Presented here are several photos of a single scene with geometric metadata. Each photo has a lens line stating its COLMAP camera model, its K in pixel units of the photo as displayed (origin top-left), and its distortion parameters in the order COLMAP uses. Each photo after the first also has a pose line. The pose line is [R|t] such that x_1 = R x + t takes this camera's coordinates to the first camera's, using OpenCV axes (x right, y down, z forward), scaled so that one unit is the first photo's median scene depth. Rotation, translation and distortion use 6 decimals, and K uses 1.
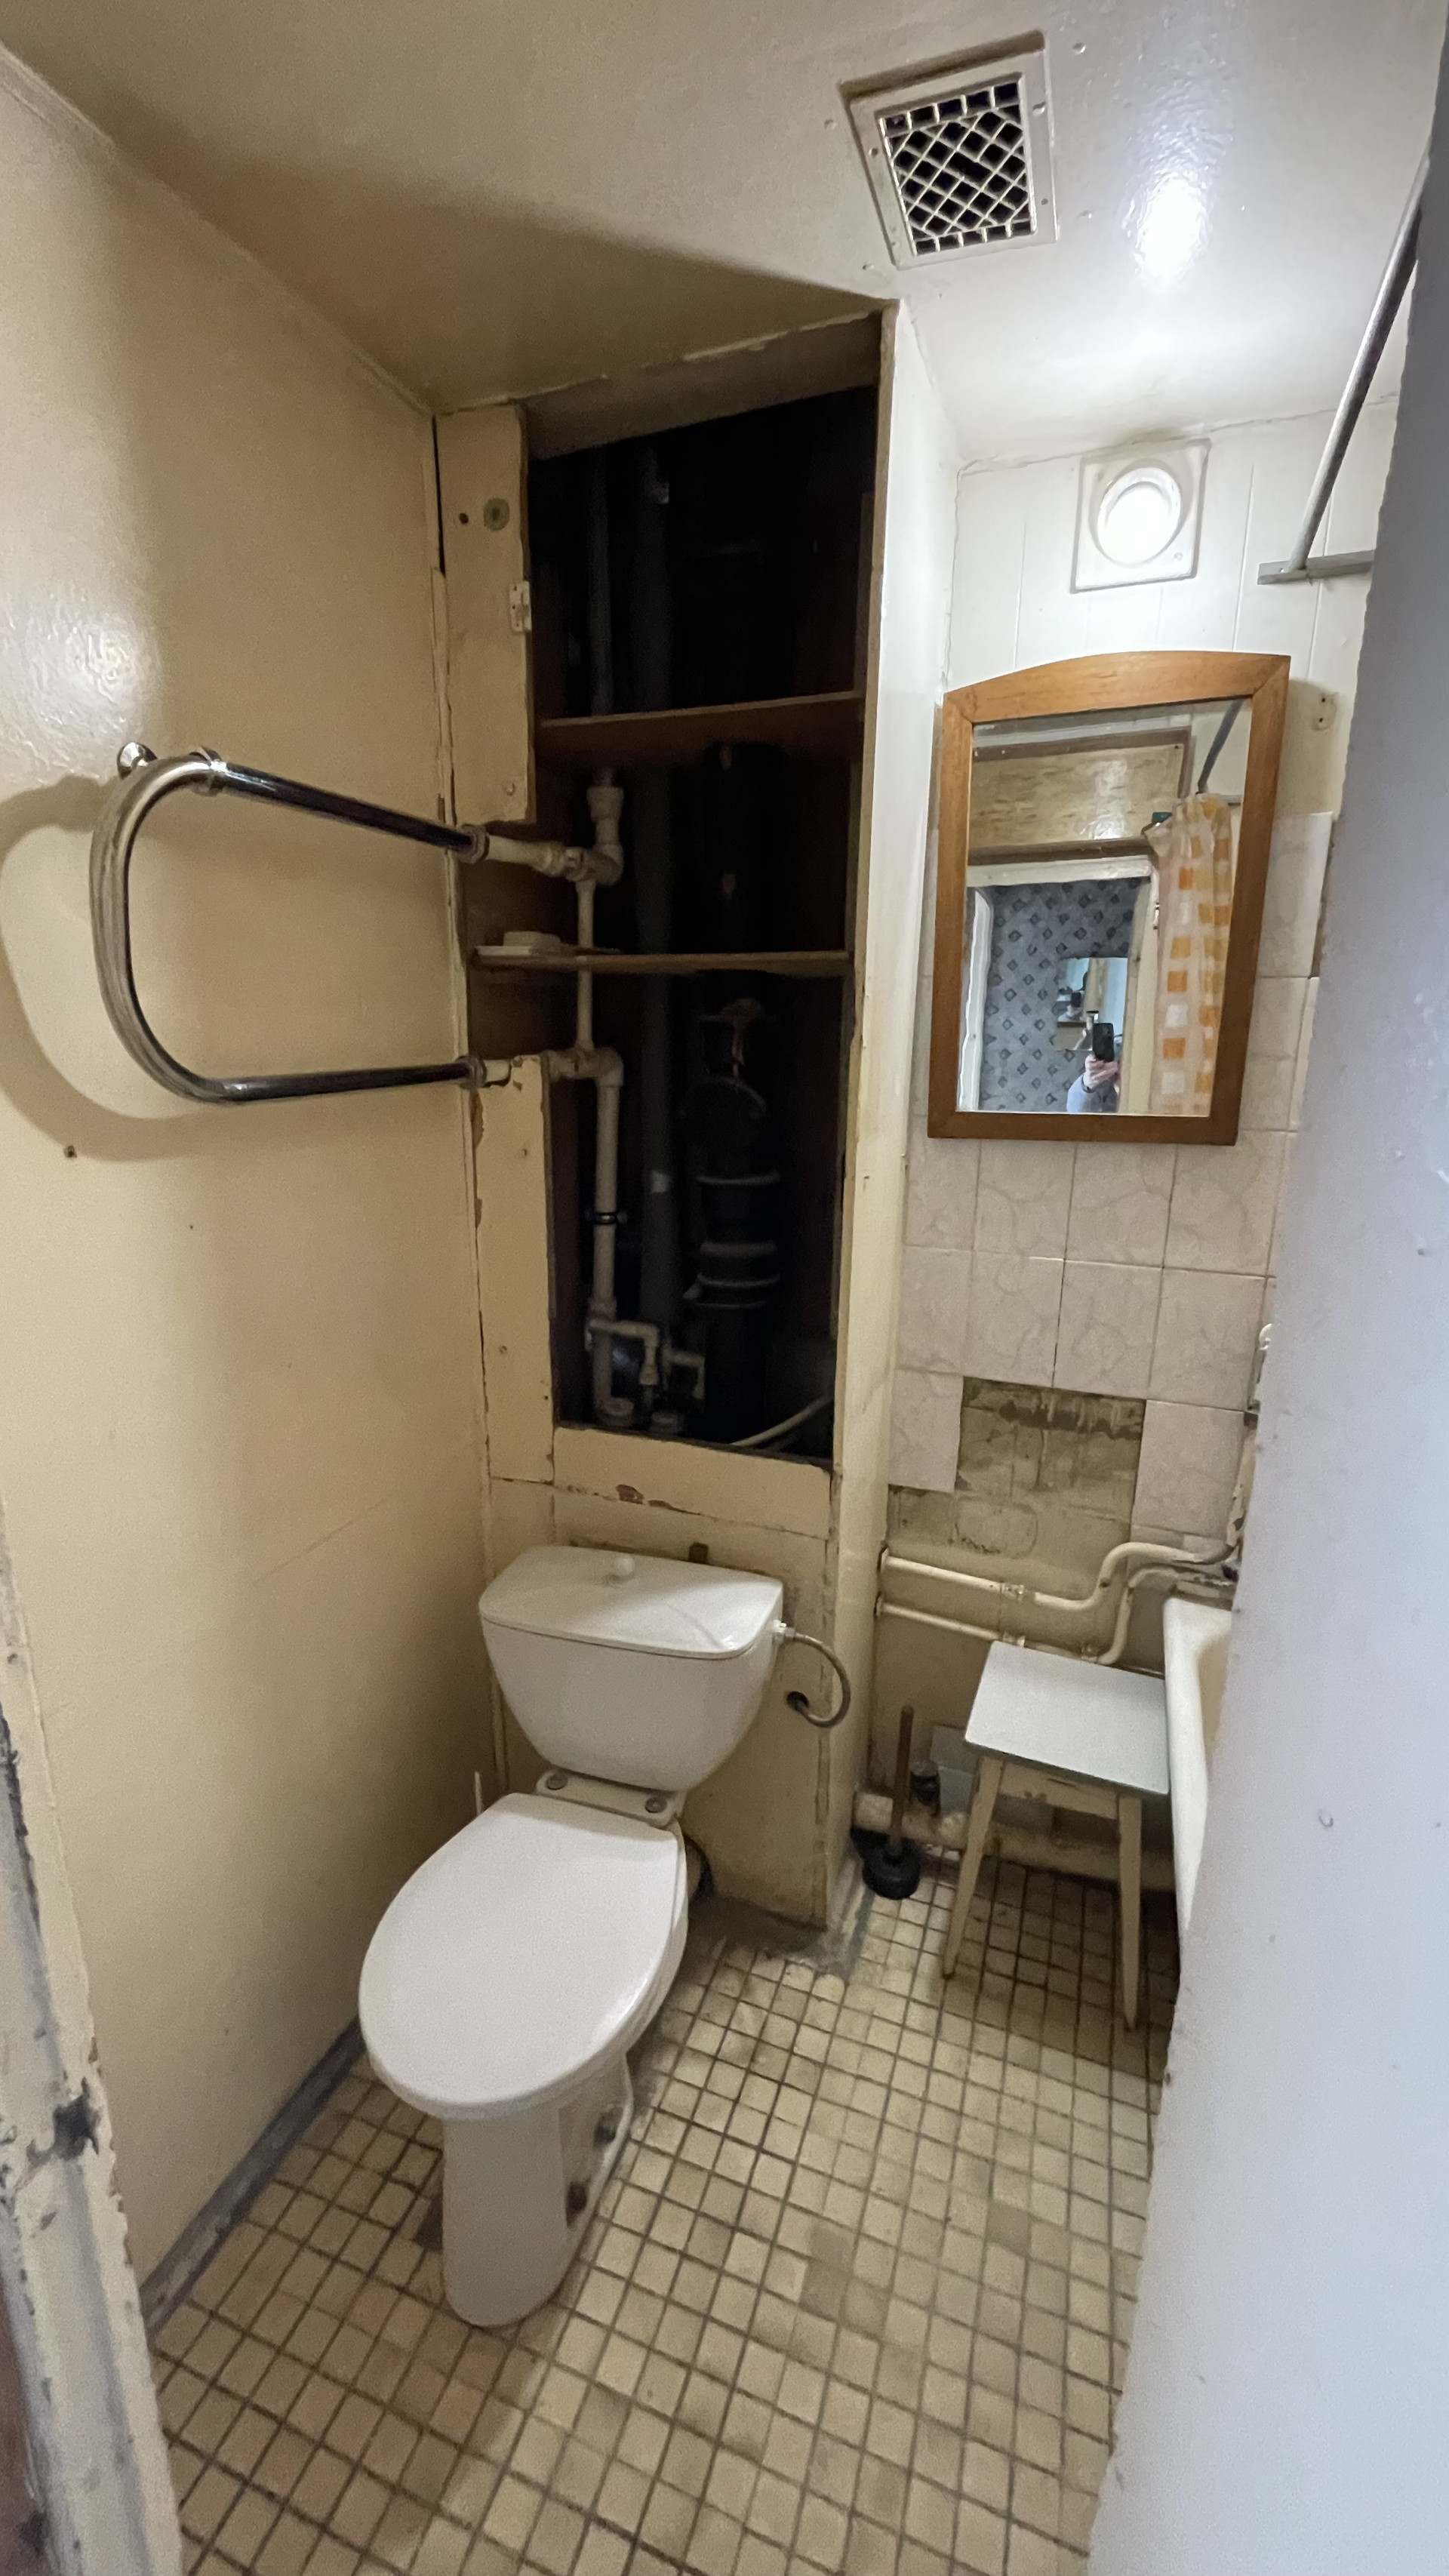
lens RADIAL K [[1041.0, 0, 723.0], [0, 1041.0, 1269.4], [0, 0, 1]] dist [-0.001910, -0.000742]
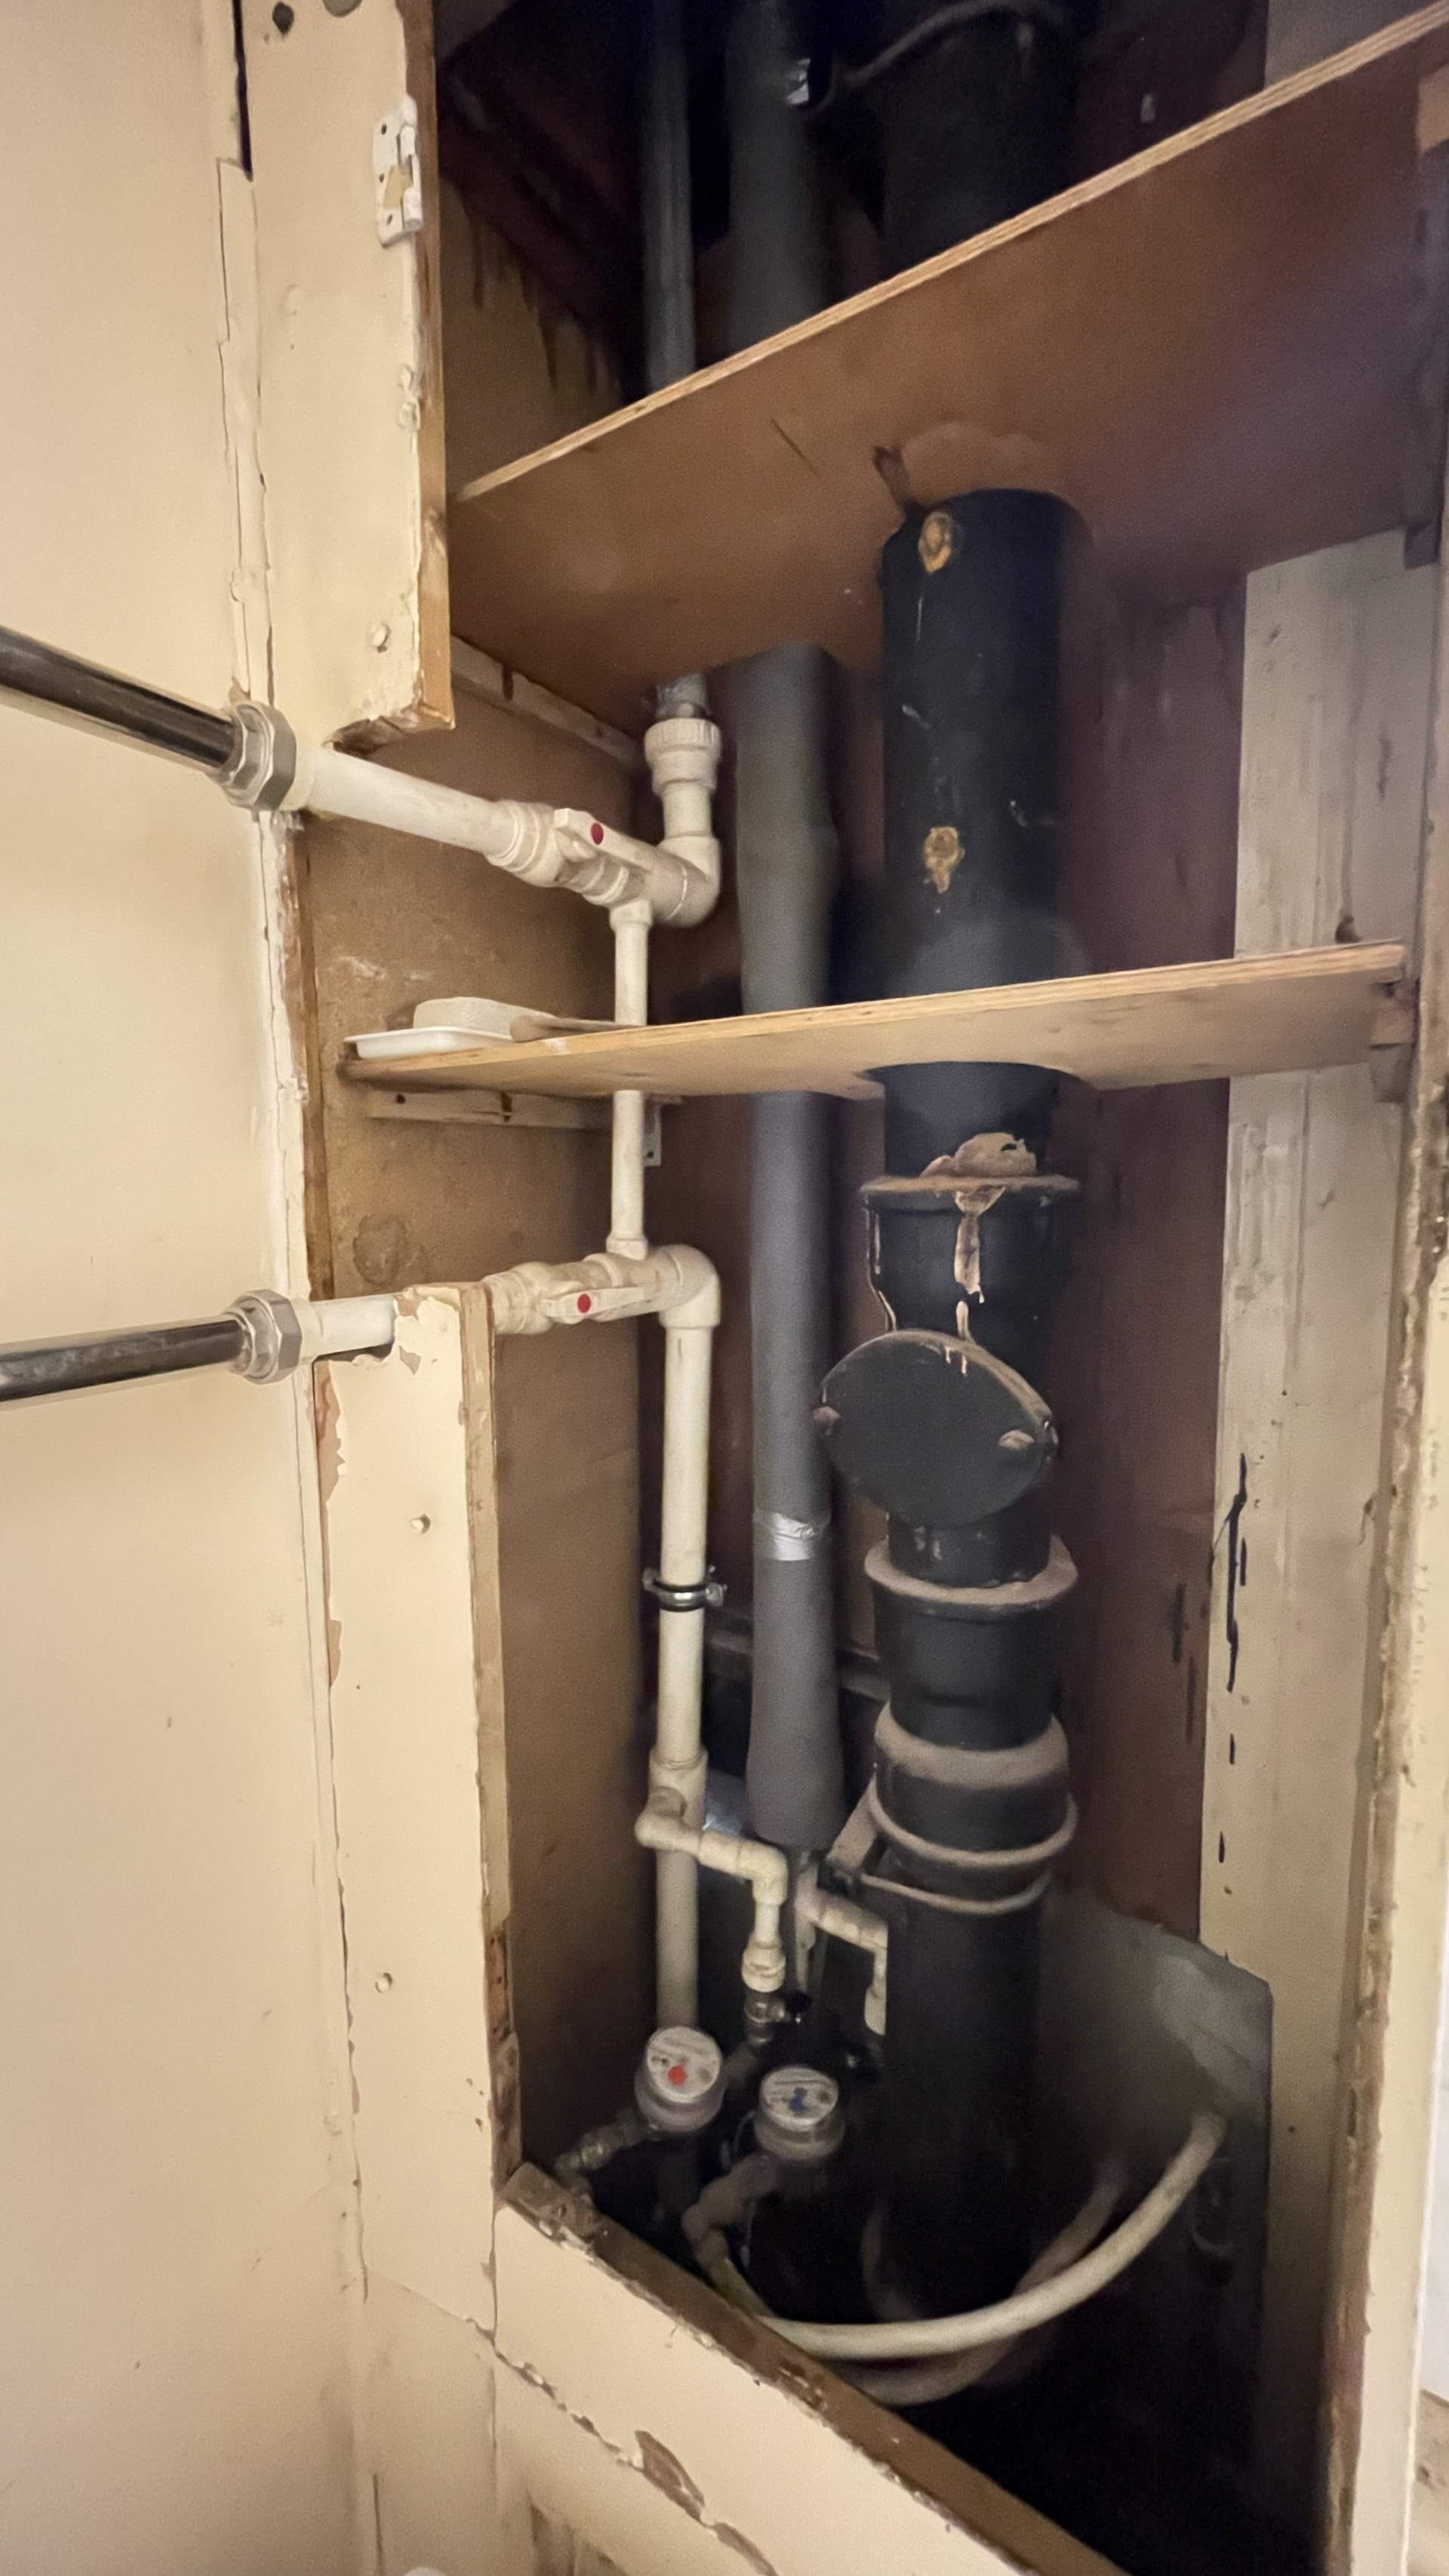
lens RADIAL K [[1041.0, 0, 723.0], [0, 1041.0, 1269.4], [0, 0, 1]] dist [-0.001910, -0.000742]
pose [[0.979845, -0.001881, -0.199749, 0.002030], [-0.027783, 0.988953, -0.145600, -0.148170], [0.197817, 0.148215, 0.968969, 0.596662]]
